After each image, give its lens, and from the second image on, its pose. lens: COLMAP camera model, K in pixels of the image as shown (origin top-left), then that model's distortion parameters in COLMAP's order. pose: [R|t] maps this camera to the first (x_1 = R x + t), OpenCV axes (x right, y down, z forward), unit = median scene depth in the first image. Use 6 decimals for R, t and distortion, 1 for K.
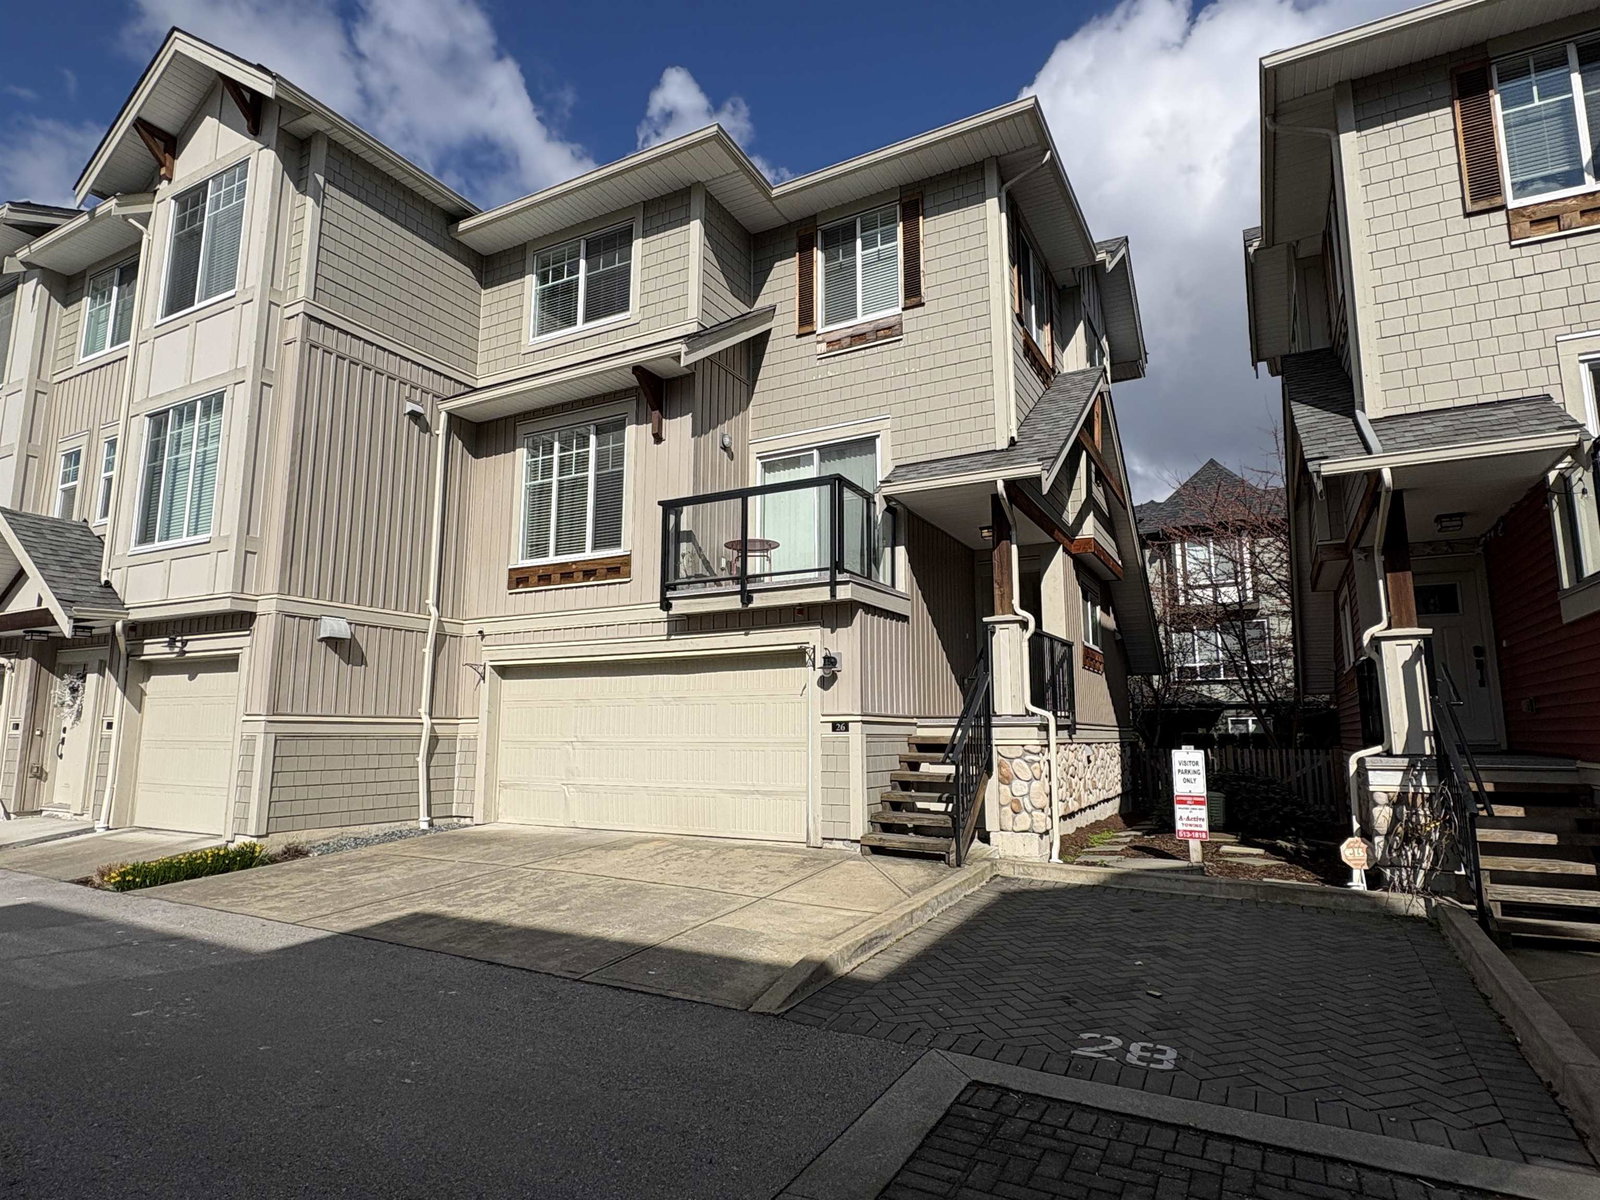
lens RADIAL K [[882.3, 0, 790.6], [0, 882.3, 597.2], [0, 0, 1]] dist [-0.004389, -0.000530]
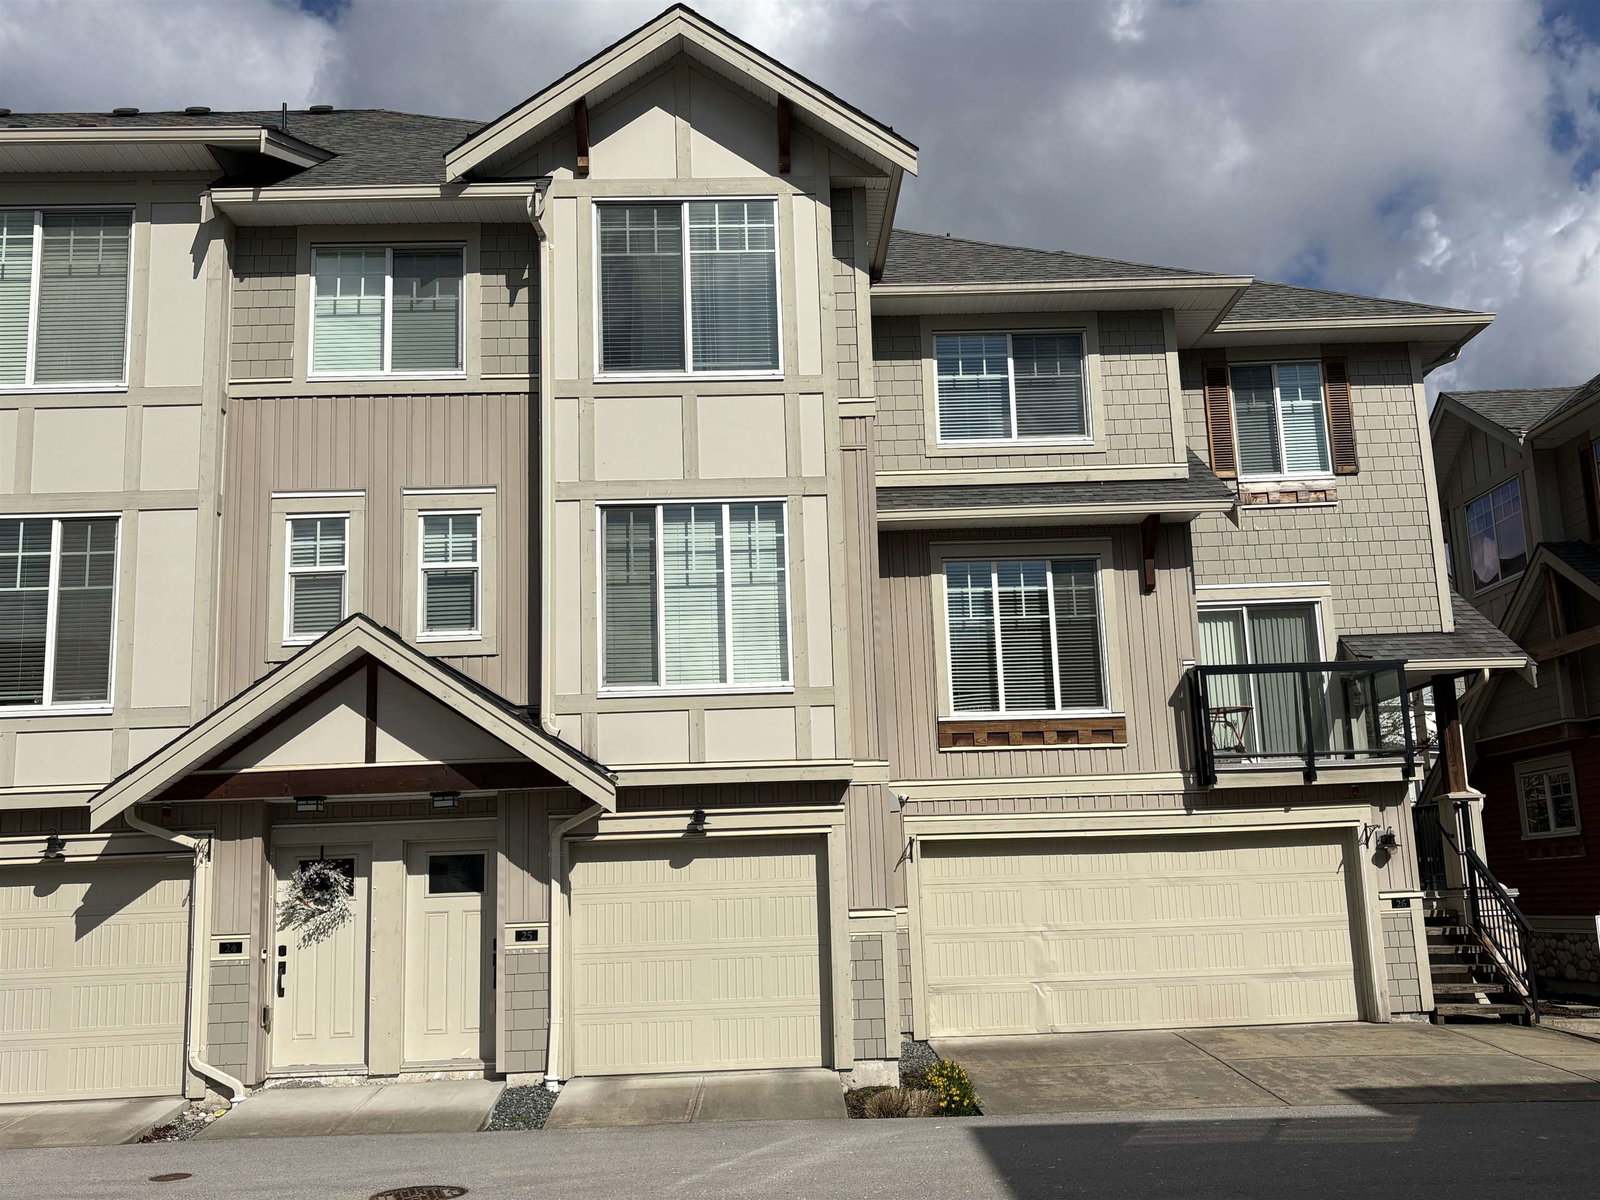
lens RADIAL K [[1566.9, 0, 808.3], [0, 1566.9, 598.5], [0, 0, 1]] dist [0.038343, 0.000000]
pose [[0.864274, 0.066359, 0.498625, -1.237991], [-0.040621, 0.997230, -0.062306, -0.054659], [-0.501378, 0.033595, 0.864576, -0.217065]]
